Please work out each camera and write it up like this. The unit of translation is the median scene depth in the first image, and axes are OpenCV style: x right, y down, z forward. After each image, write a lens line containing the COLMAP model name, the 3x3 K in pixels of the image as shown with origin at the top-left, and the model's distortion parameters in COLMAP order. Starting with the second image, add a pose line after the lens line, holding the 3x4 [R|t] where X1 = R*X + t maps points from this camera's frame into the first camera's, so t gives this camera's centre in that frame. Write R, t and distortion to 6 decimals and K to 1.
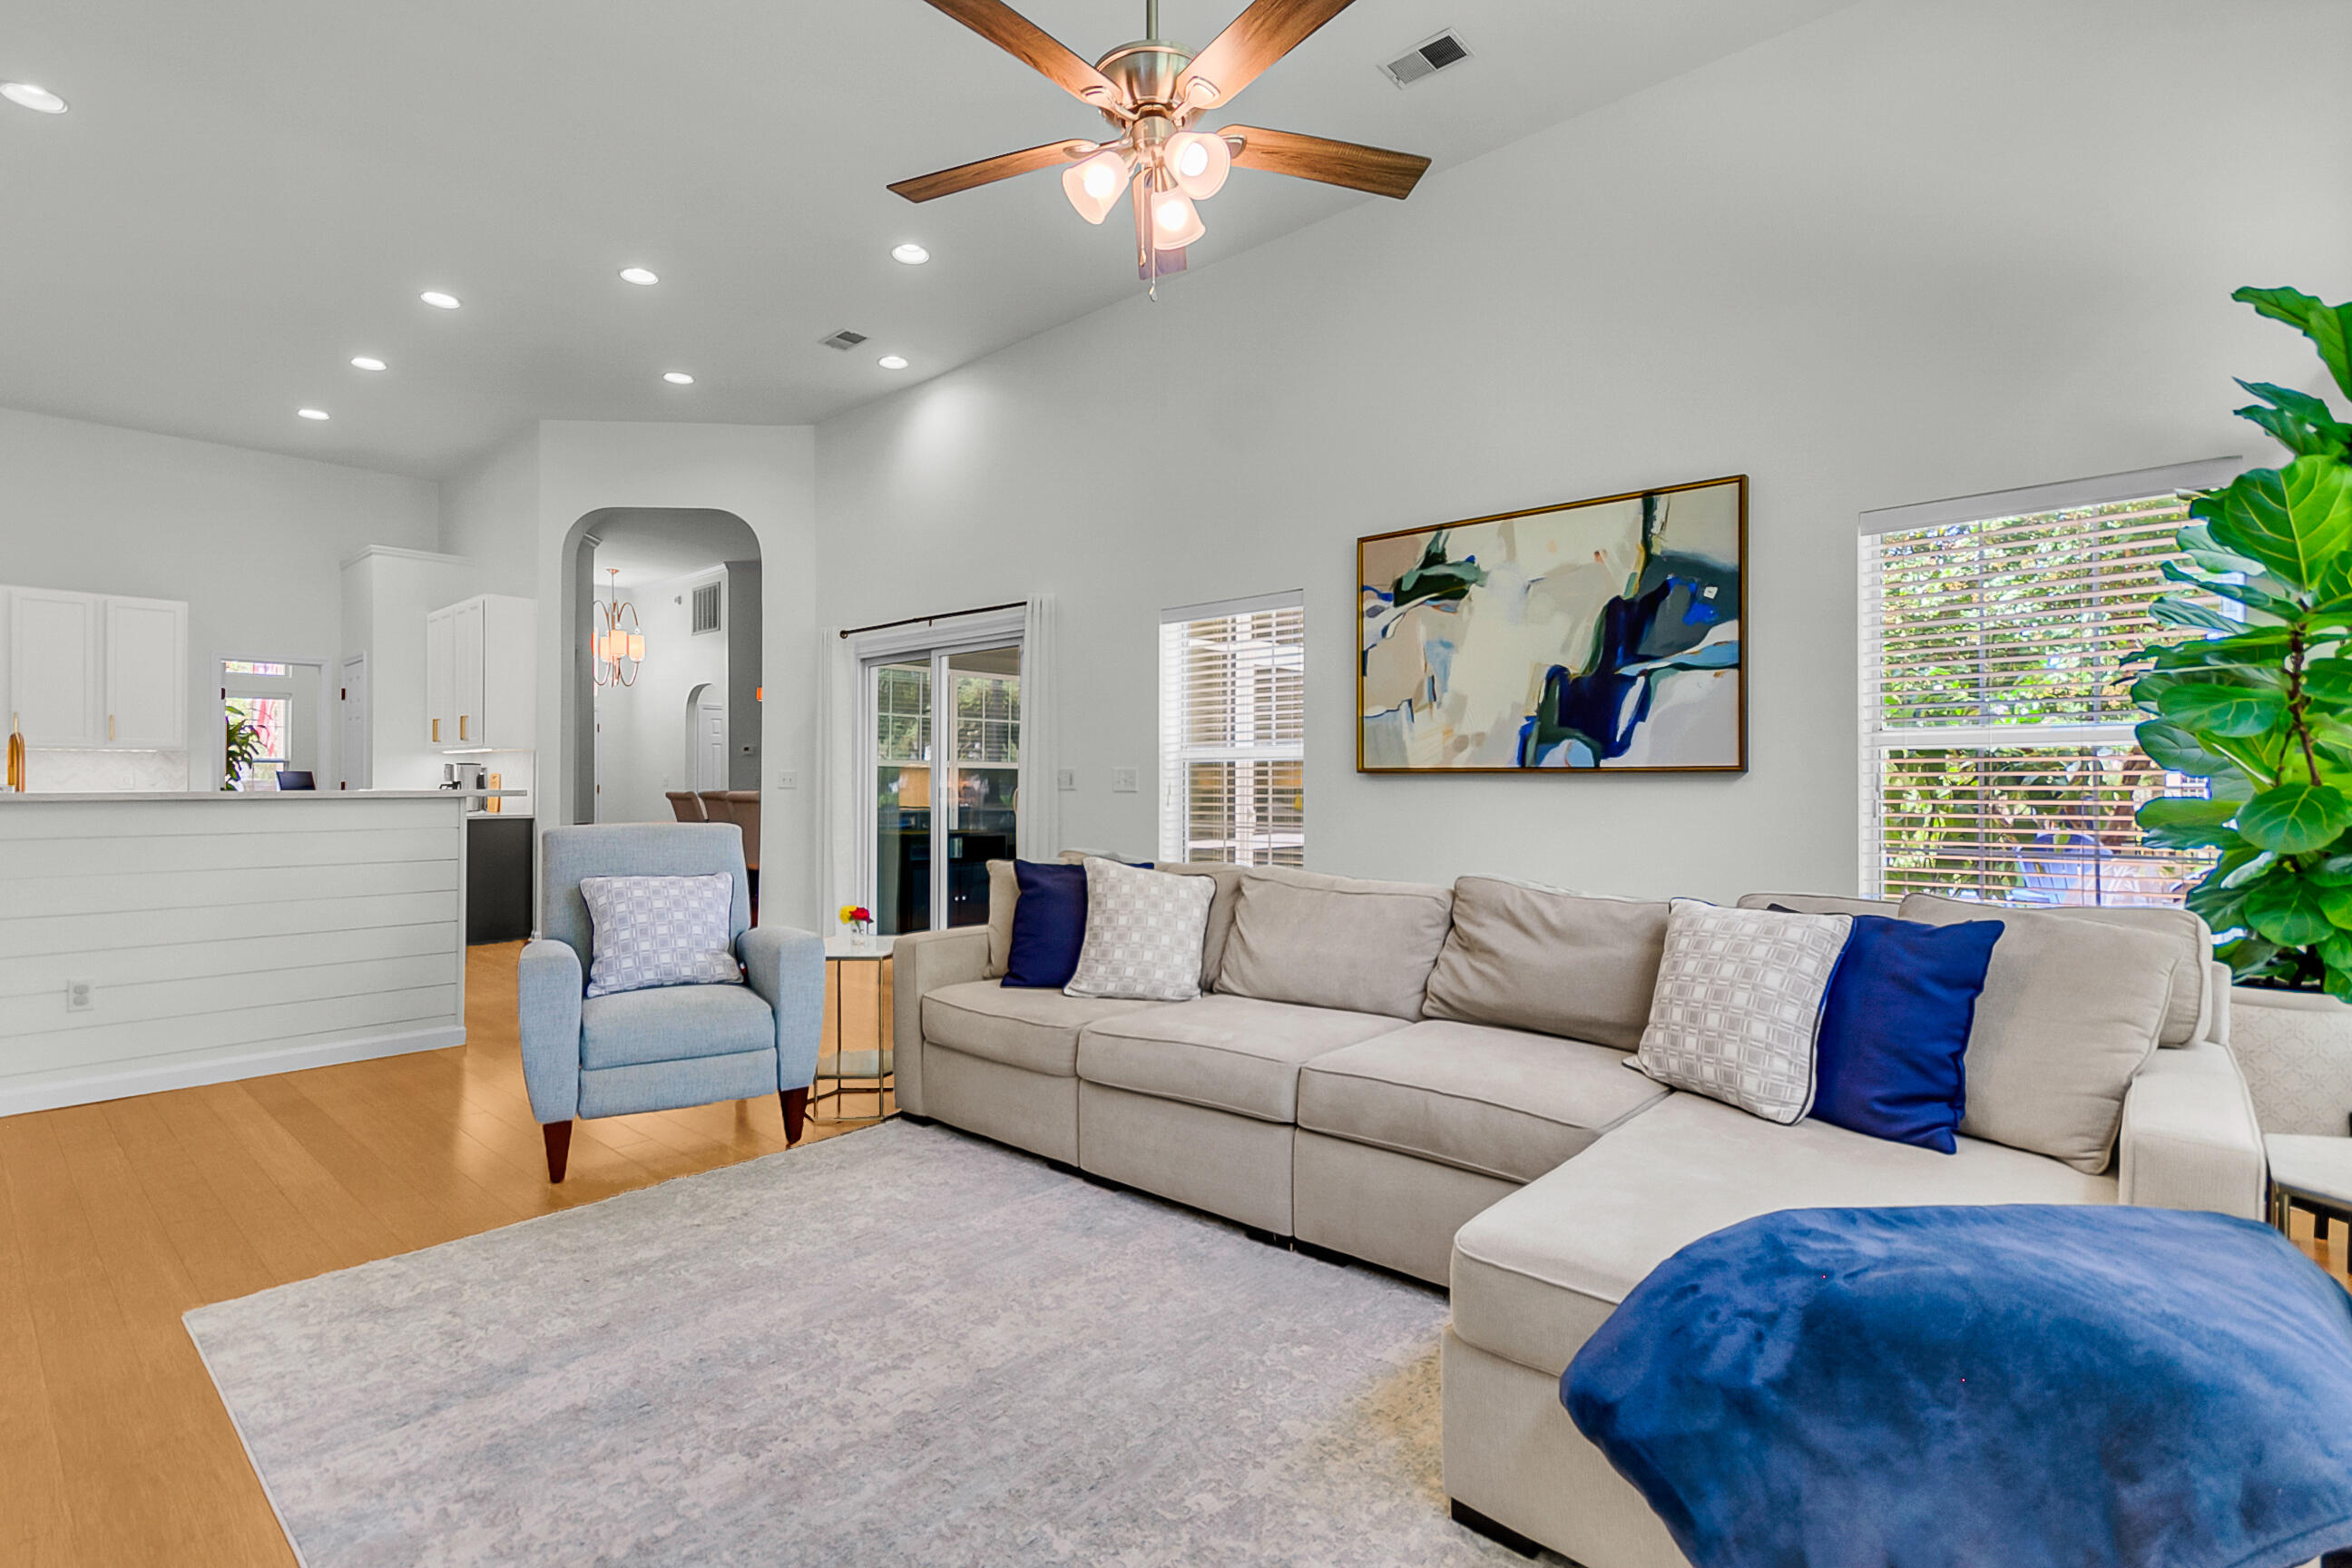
lens RADIAL K [[1146.5, 0, 1175.7], [0, 1146.5, 784.6], [0, 0, 1]] dist [-0.017479, -0.000264]
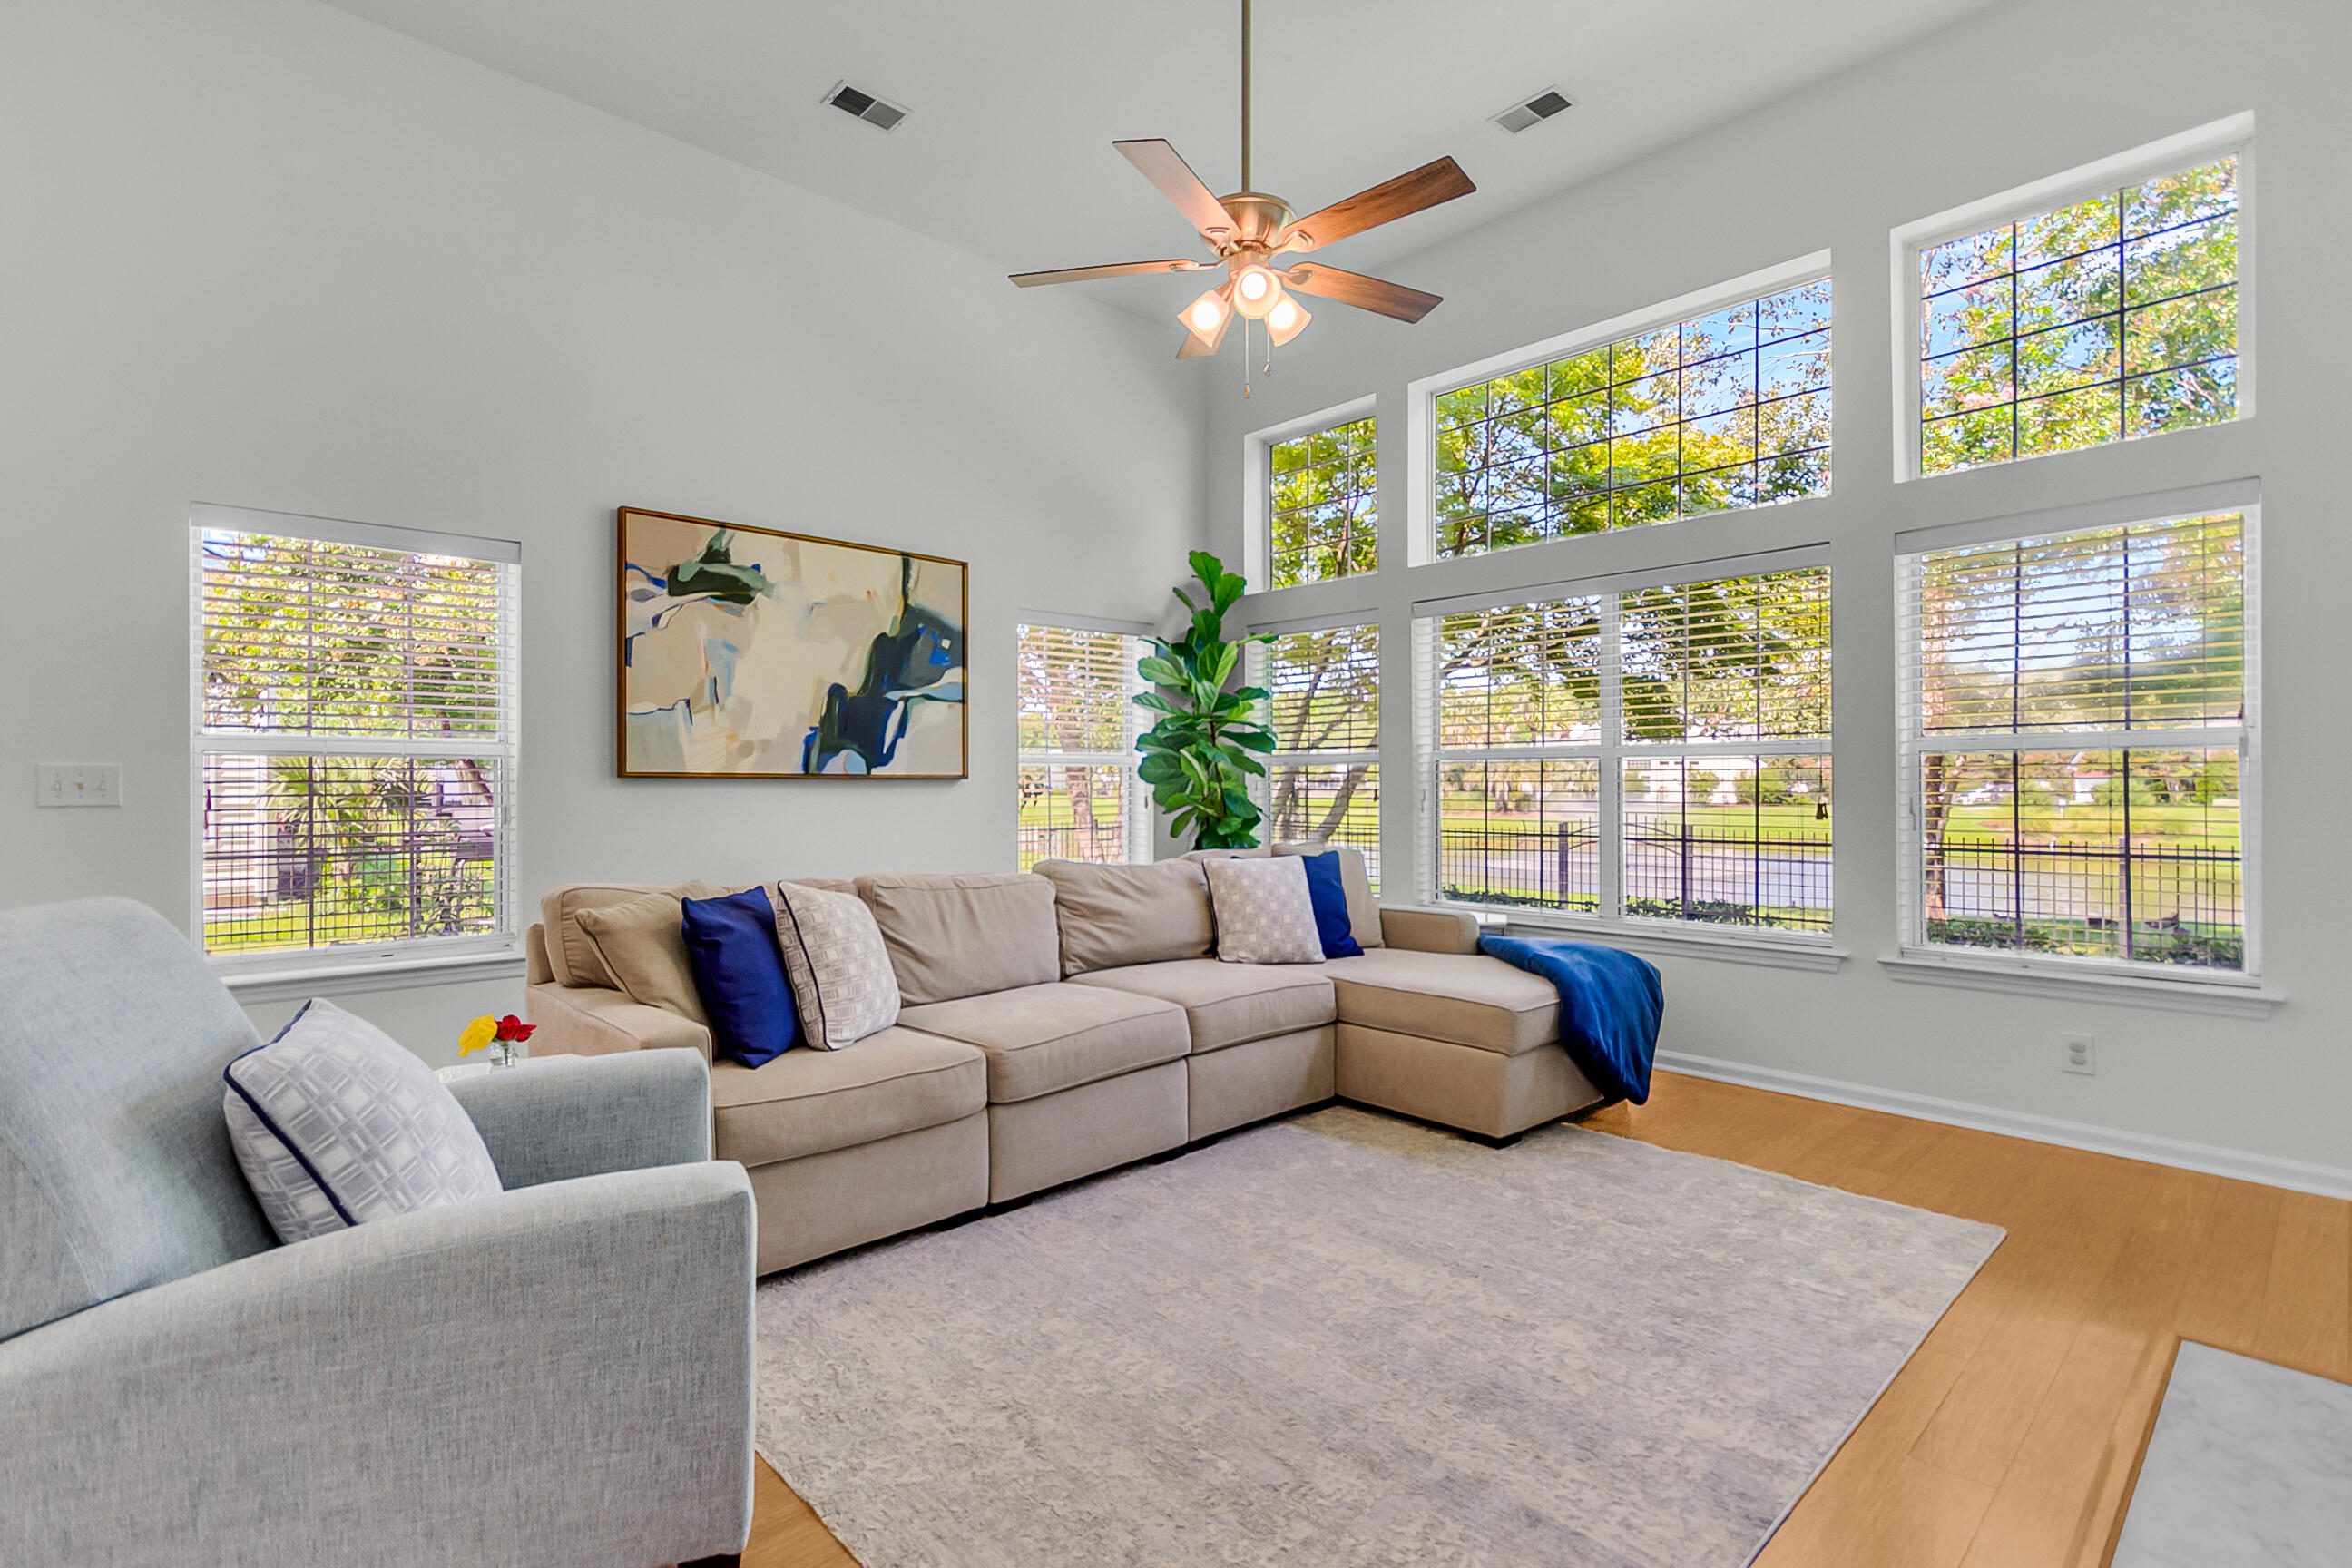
lens RADIAL K [[1123.0, 0, 1174.9], [0, 1123.0, 780.2], [0, 0, 1]] dist [-0.004970, 0.001012]
pose [[0.066691, 0.003938, 0.997766, -0.750529], [0.003162, 0.999986, -0.004158, -0.003767], [-0.997769, 0.003432, 0.066678, 0.601298]]
